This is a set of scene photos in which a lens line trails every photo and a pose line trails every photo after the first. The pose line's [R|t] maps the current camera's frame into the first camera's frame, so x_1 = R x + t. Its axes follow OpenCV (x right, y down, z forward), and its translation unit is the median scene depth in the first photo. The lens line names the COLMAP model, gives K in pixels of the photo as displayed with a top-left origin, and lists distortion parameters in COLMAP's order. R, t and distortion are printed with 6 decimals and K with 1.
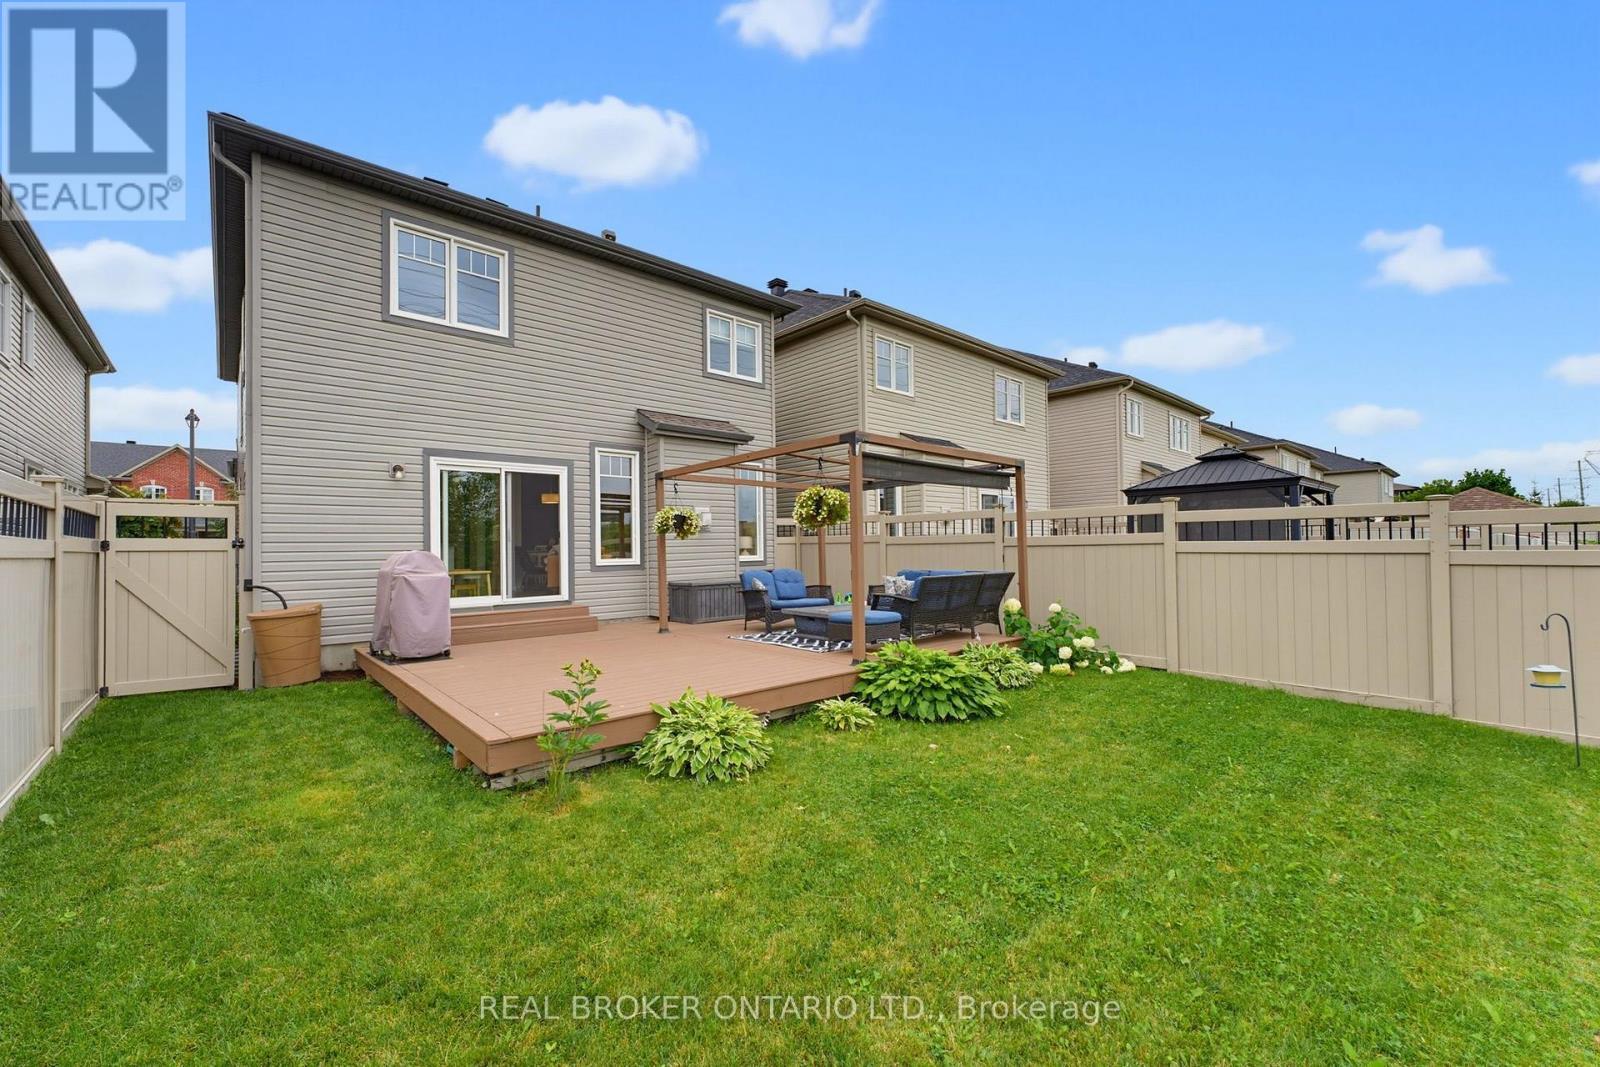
lens RADIAL K [[636.3, 0, 801.2], [0, 636.3, 535.1], [0, 0, 1]] dist [-0.000539, 0.000323]
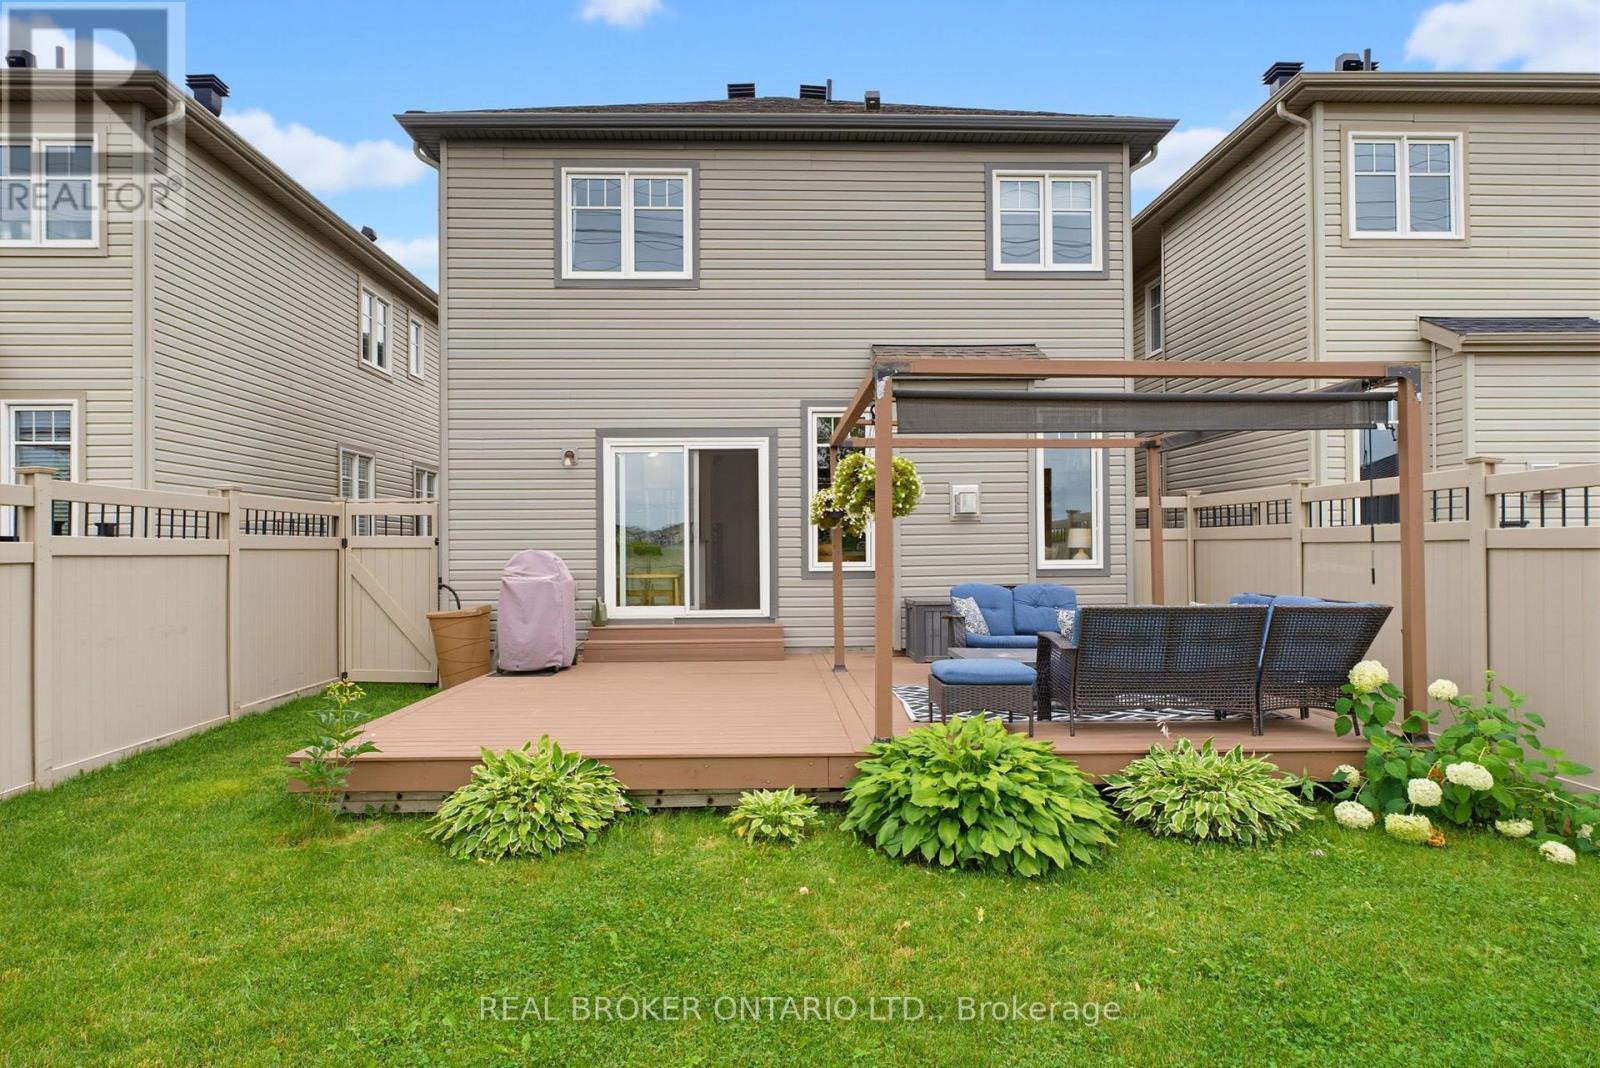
lens RADIAL K [[968.9, 0, 796.7], [0, 968.9, 539.2], [0, 0, 1]] dist [-0.003458, -0.001421]
pose [[0.766861, 0.002065, -0.641810, 0.439187], [0.008971, 0.999863, 0.013936, -0.004627], [0.641751, -0.016444, 0.766737, 0.173908]]
